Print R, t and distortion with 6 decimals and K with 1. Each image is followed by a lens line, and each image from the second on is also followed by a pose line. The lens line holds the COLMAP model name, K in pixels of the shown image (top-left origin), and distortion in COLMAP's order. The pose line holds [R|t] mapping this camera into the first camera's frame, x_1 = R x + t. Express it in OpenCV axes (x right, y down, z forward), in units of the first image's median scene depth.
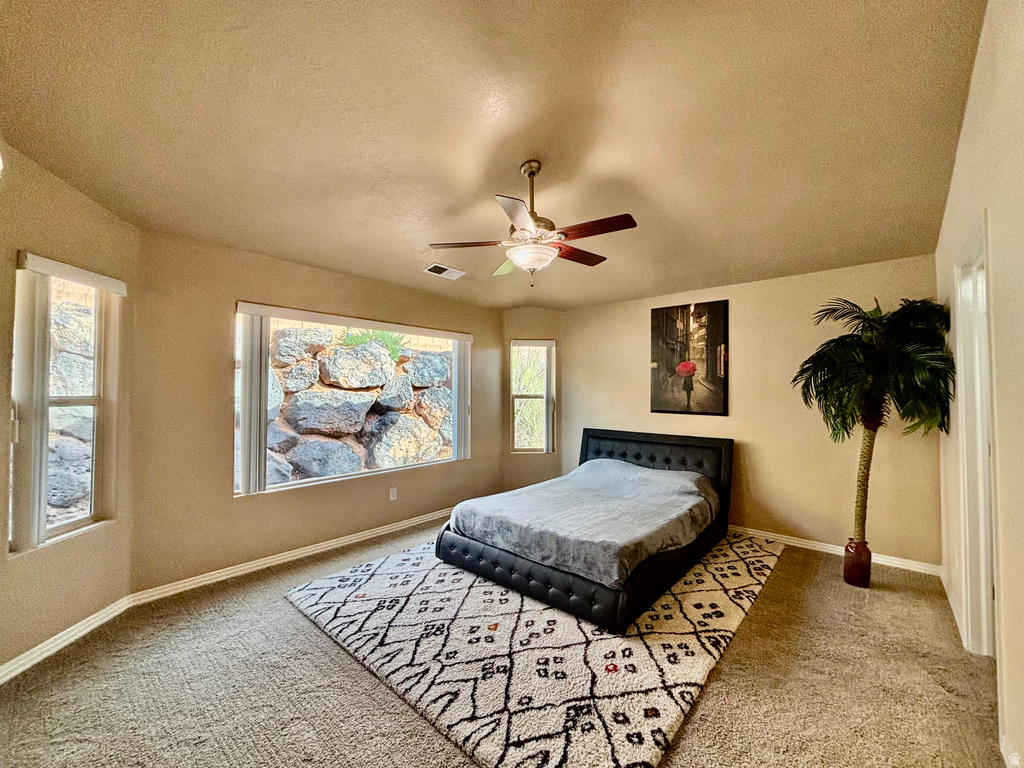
lens RADIAL K [[411.4, 0, 514.7], [0, 411.4, 381.9], [0, 0, 1]] dist [-0.006720, 0.000544]
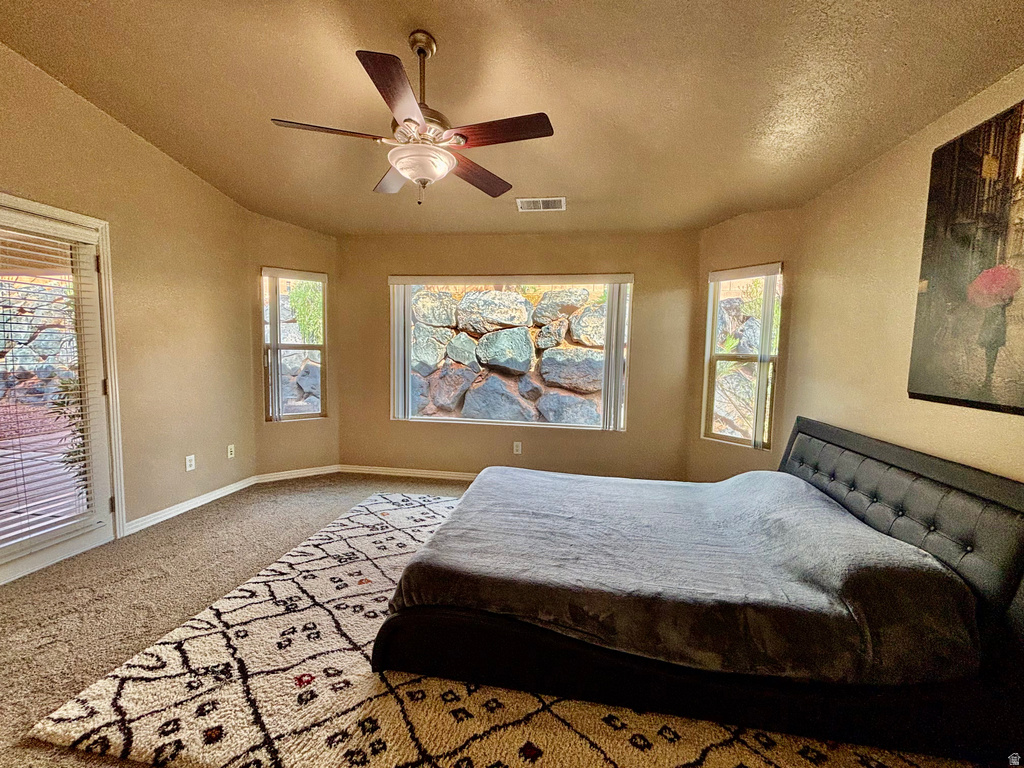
lens RADIAL K [[411.4, 0, 514.1], [0, 411.4, 382.7], [0, 0, 1]] dist [-0.006720, 0.000544]
pose [[0.535696, 0.076380, -0.840949, 0.883319], [-0.000115, 0.995907, 0.090381, 0.036730], [0.844411, -0.048320, 0.533513, 0.769520]]
